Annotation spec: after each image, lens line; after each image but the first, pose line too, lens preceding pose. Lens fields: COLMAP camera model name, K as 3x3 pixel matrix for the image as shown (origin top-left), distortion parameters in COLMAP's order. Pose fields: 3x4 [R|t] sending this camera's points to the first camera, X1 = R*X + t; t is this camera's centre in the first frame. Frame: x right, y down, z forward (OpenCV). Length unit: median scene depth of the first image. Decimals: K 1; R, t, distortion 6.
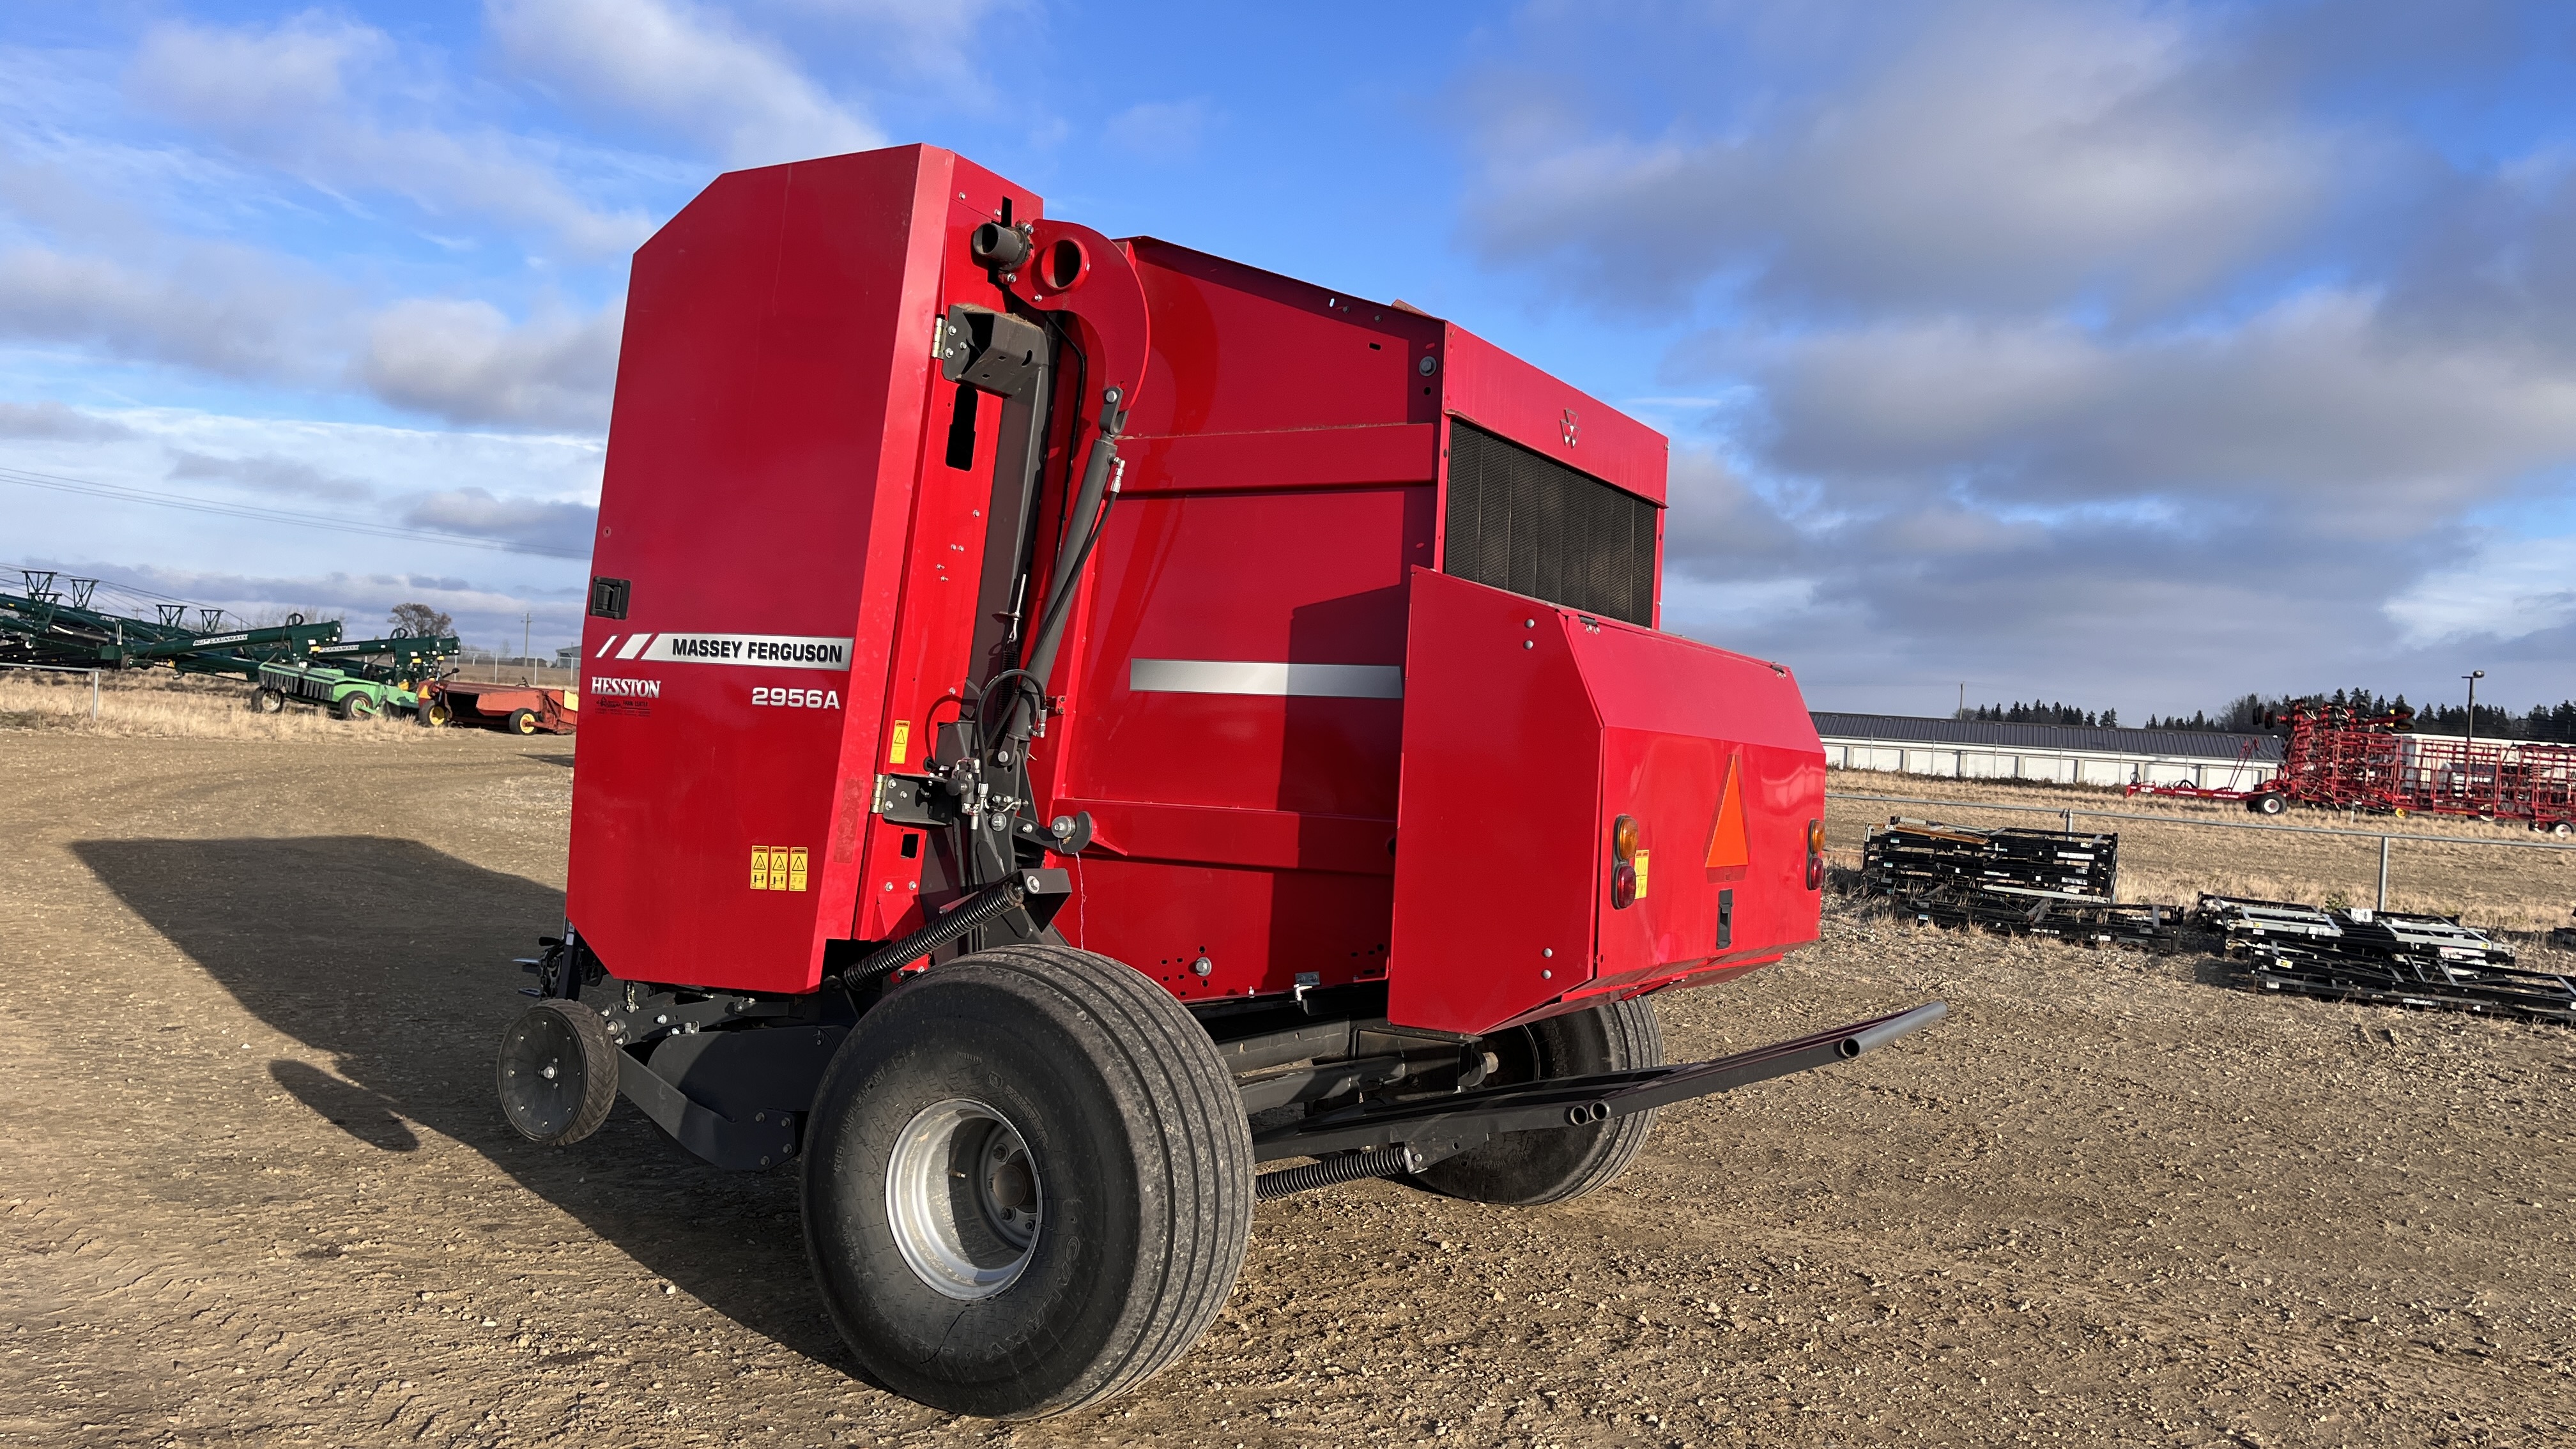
lens RADIAL K [[1965.0, 0, 1338.6], [0, 1965.0, 723.3], [0, 0, 1]] dist [0.006726, -0.002211]
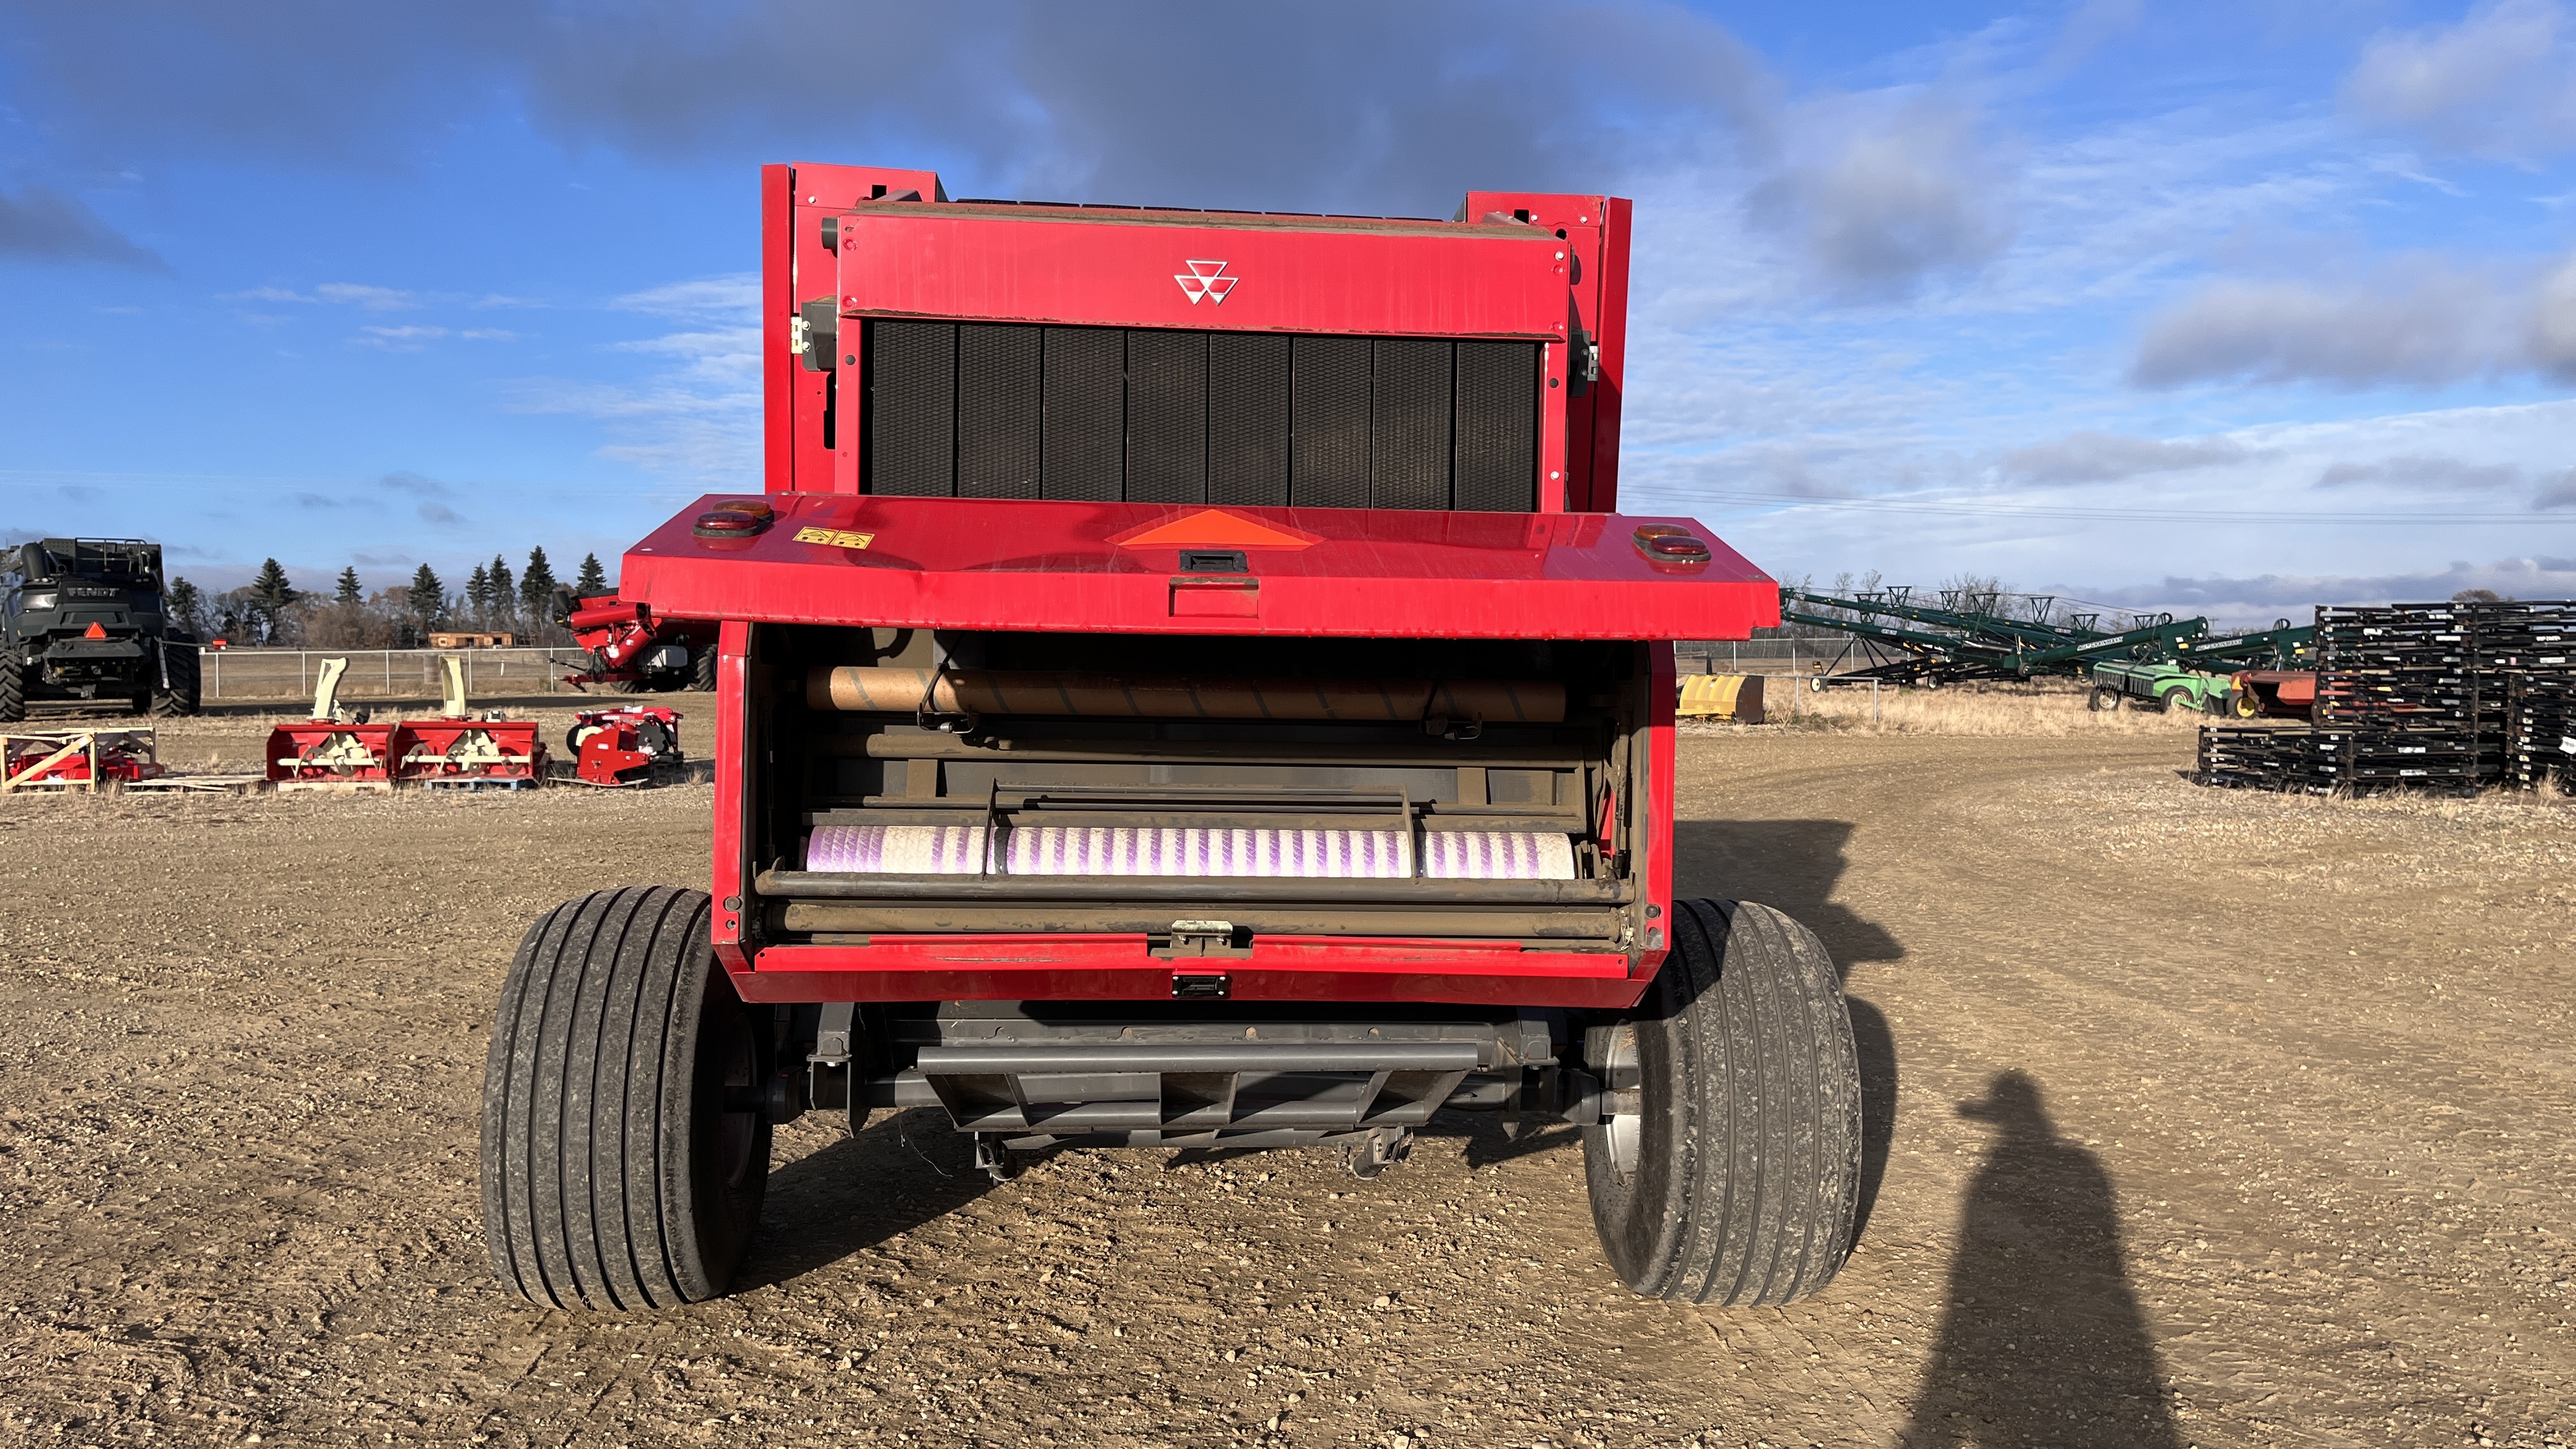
lens RADIAL K [[1965.0, 0, 1338.6], [0, 1965.0, 723.3], [0, 0, 1]] dist [0.006726, -0.002211]
pose [[0.521289, -0.031692, -0.852791, 0.122665], [0.031582, 0.999342, -0.017834, 0.006642], [0.852795, -0.017636, 0.521947, 0.094315]]
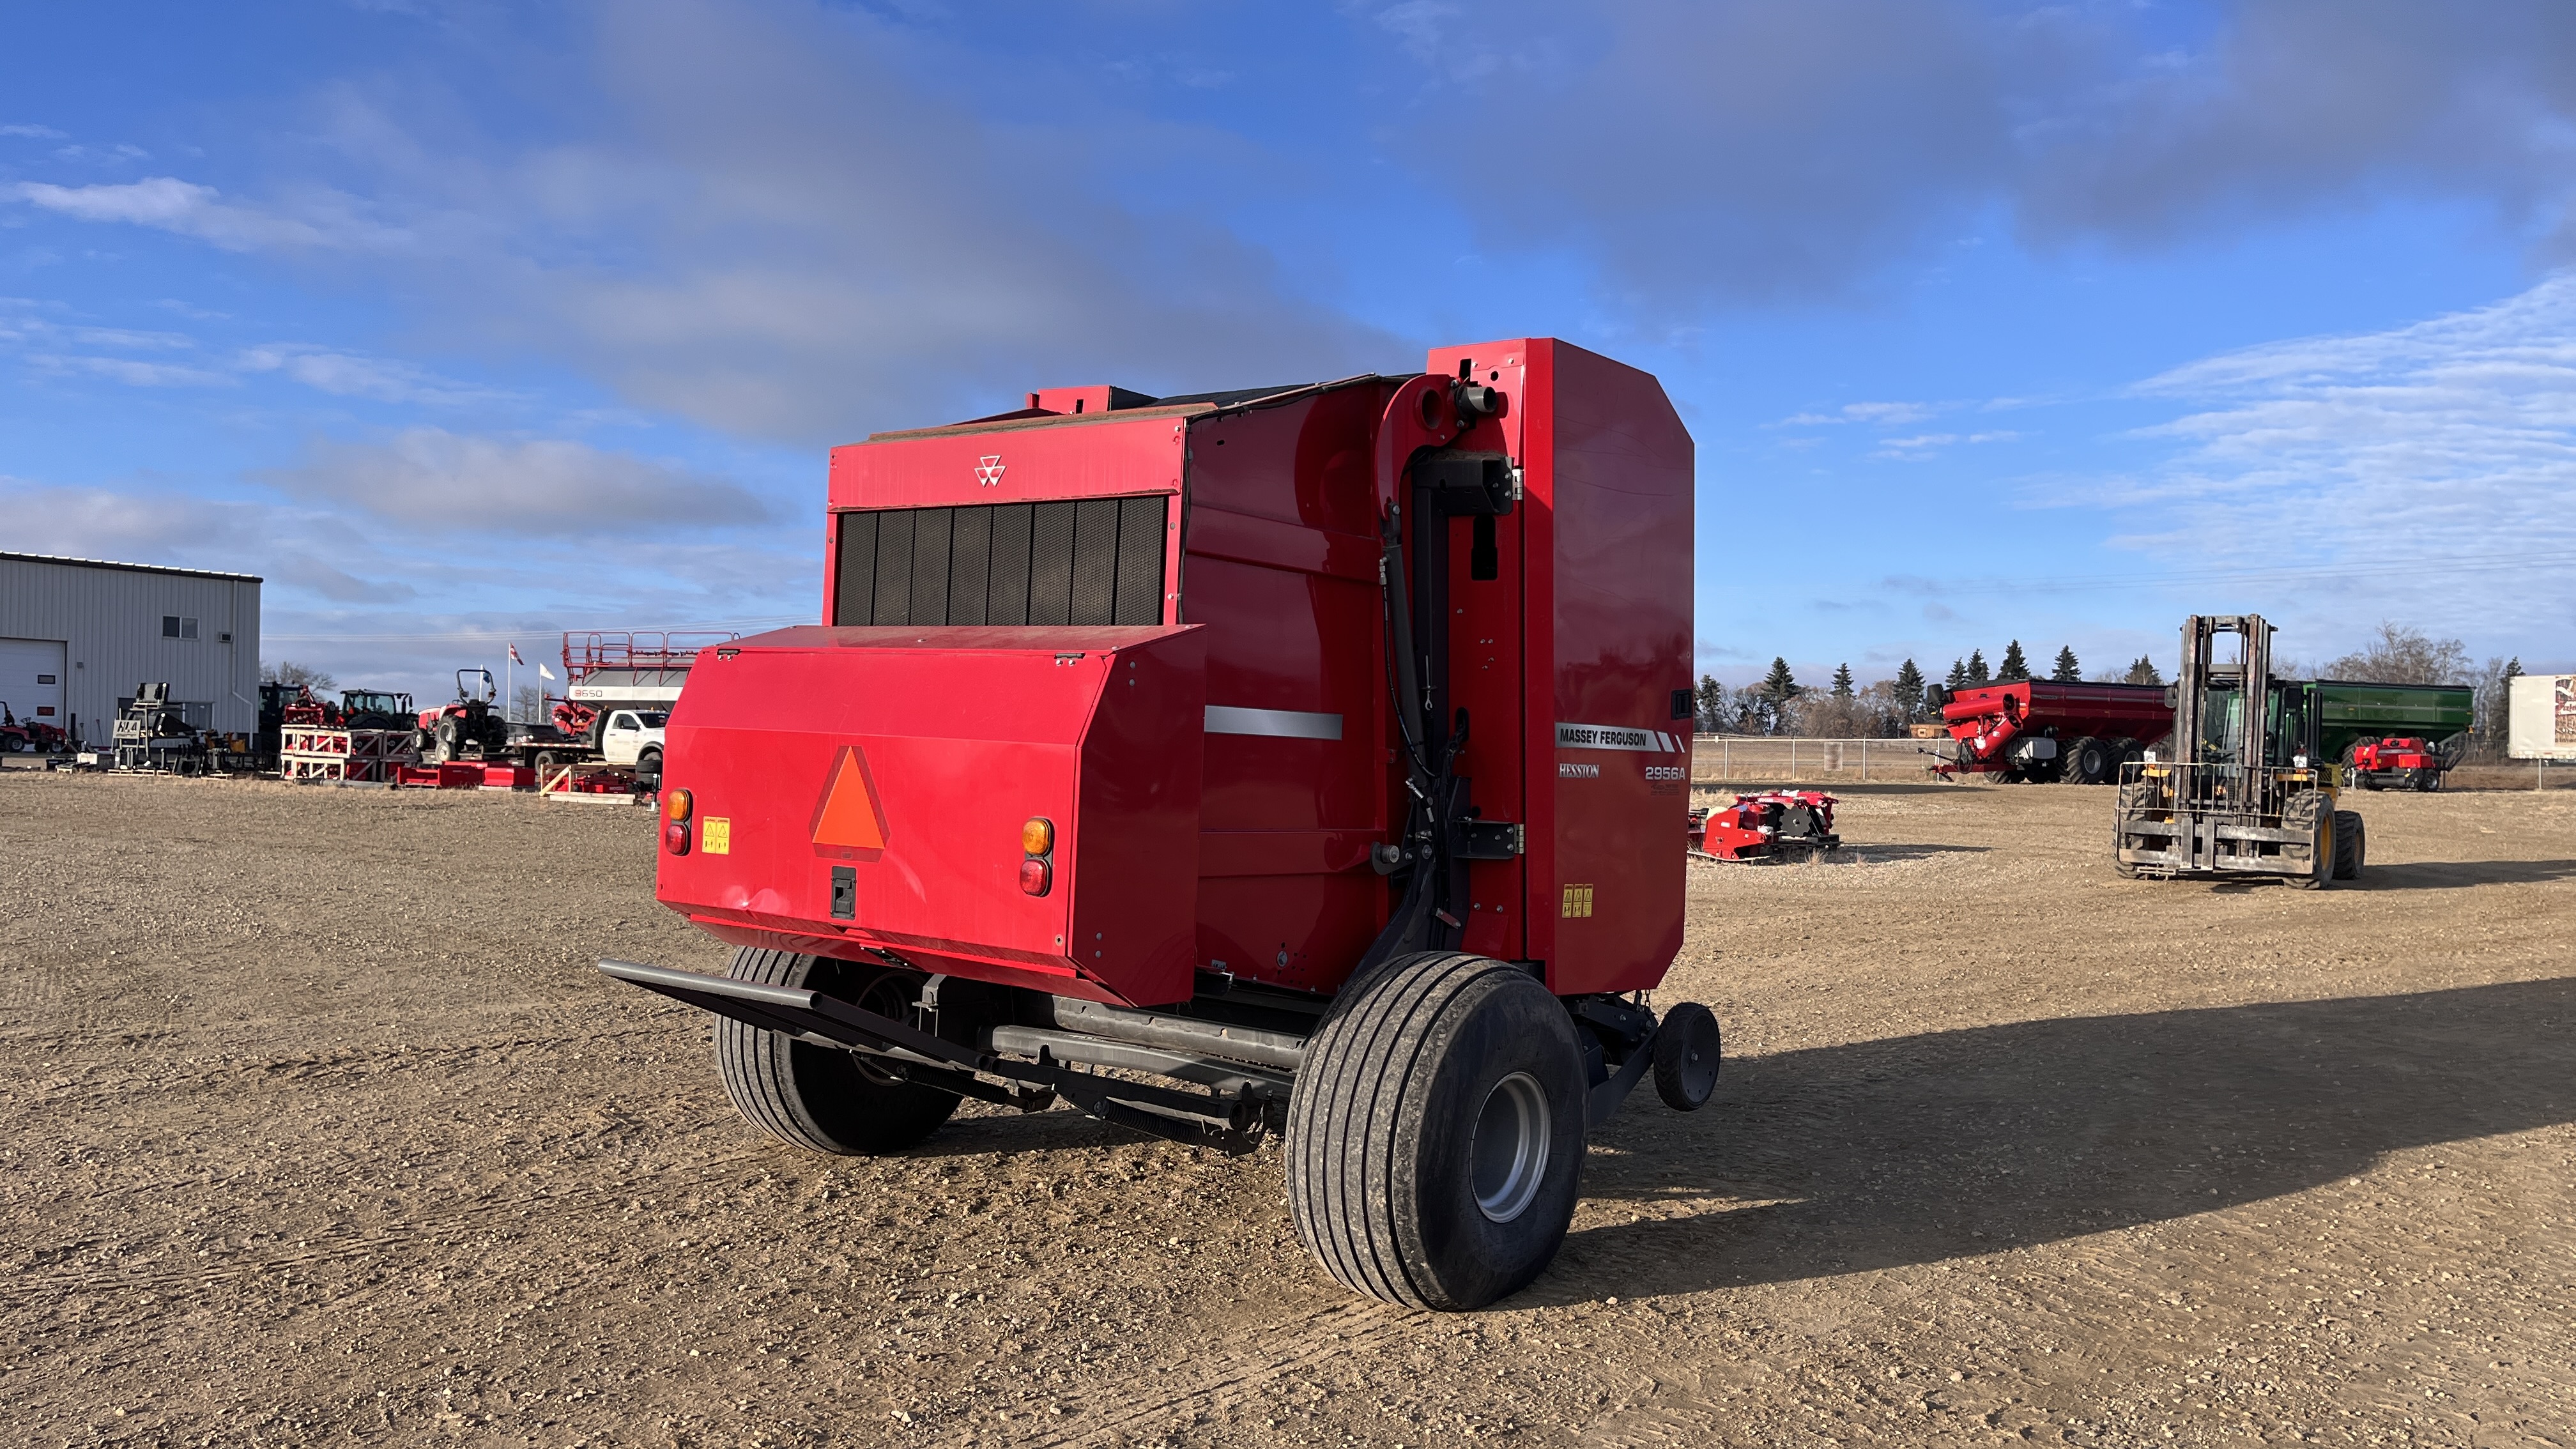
lens RADIAL K [[1985.8, 0, 1379.2], [0, 1985.8, 771.0], [0, 0, 1]] dist [0.084545, -0.001237]
pose [[-0.176401, -0.047352, -0.983179, 0.179125], [-0.024727, 0.998740, -0.043664, 0.009979], [0.984008, 0.016609, -0.177350, 0.213558]]
